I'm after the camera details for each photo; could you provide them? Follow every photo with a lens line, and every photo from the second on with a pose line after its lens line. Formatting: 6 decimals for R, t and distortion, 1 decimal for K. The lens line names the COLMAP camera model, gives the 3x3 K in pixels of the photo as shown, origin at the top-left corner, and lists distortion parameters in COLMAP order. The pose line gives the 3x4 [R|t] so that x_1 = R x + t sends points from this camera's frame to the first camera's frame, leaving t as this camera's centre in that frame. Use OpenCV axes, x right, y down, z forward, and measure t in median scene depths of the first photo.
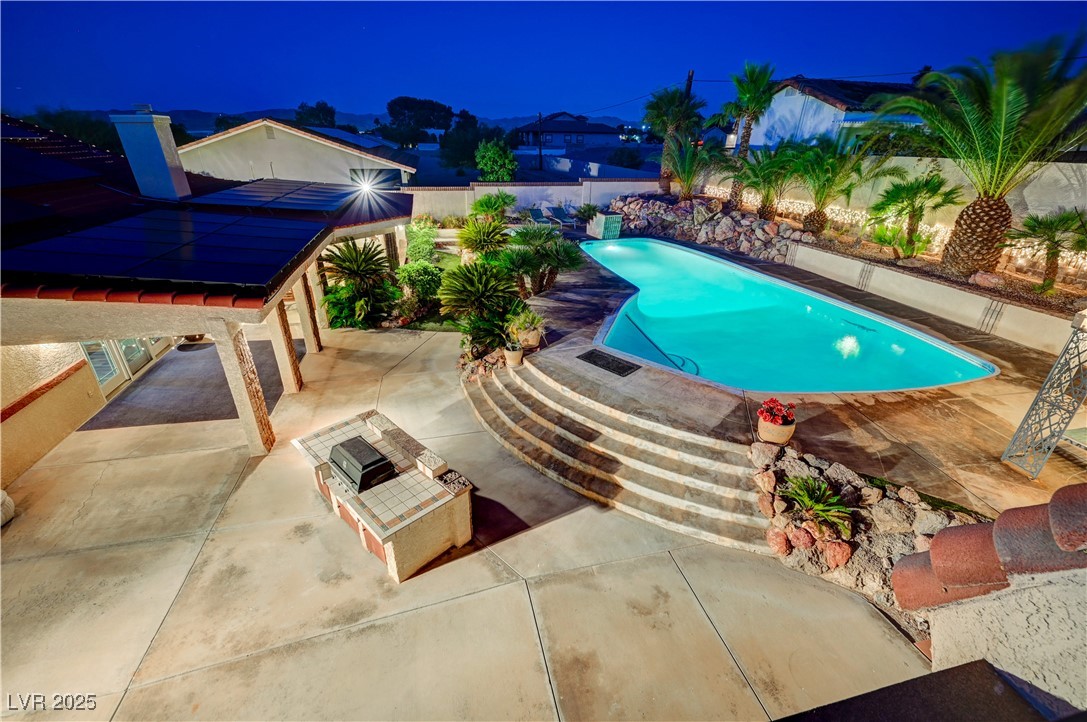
lens RADIAL K [[468.3, 0, 543.5], [0, 468.3, 361.0], [0, 0, 1]] dist [0.001328, -0.000023]
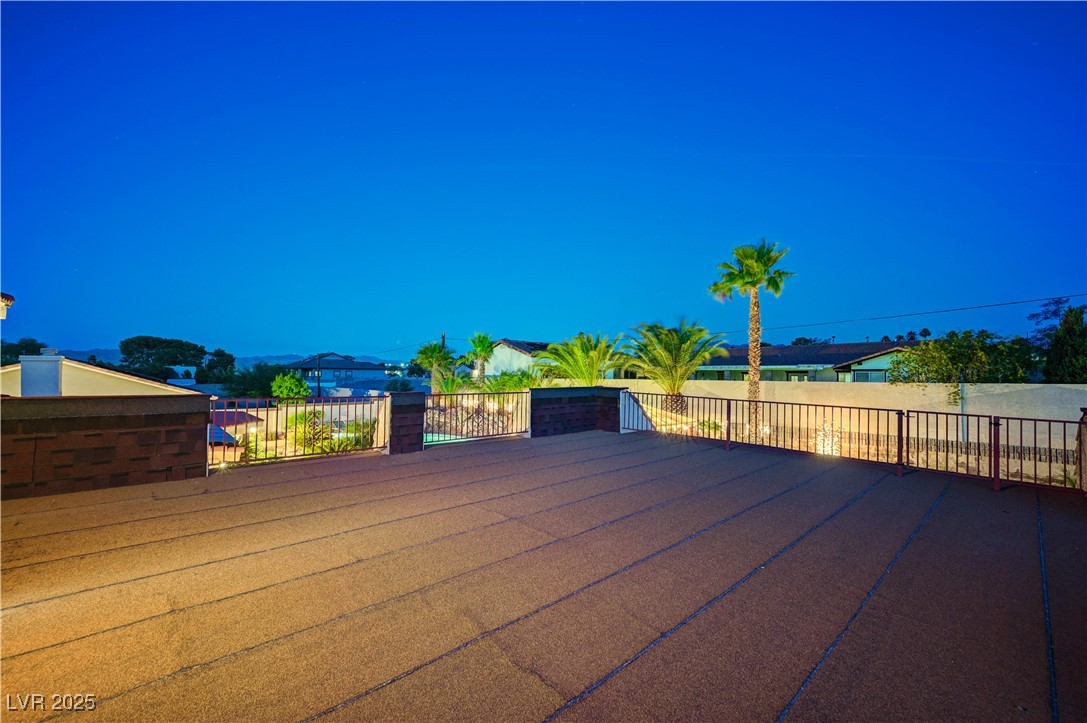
lens RADIAL K [[437.3, 0, 543.5], [0, 437.3, 361.5], [0, 0, 1]] dist [0.000029, 0.000001]
pose [[0.876864, 0.005752, 0.480703, -0.104379], [0.212830, 0.891953, -0.398902, 0.135393], [-0.431059, 0.452091, 0.780898, -0.270431]]
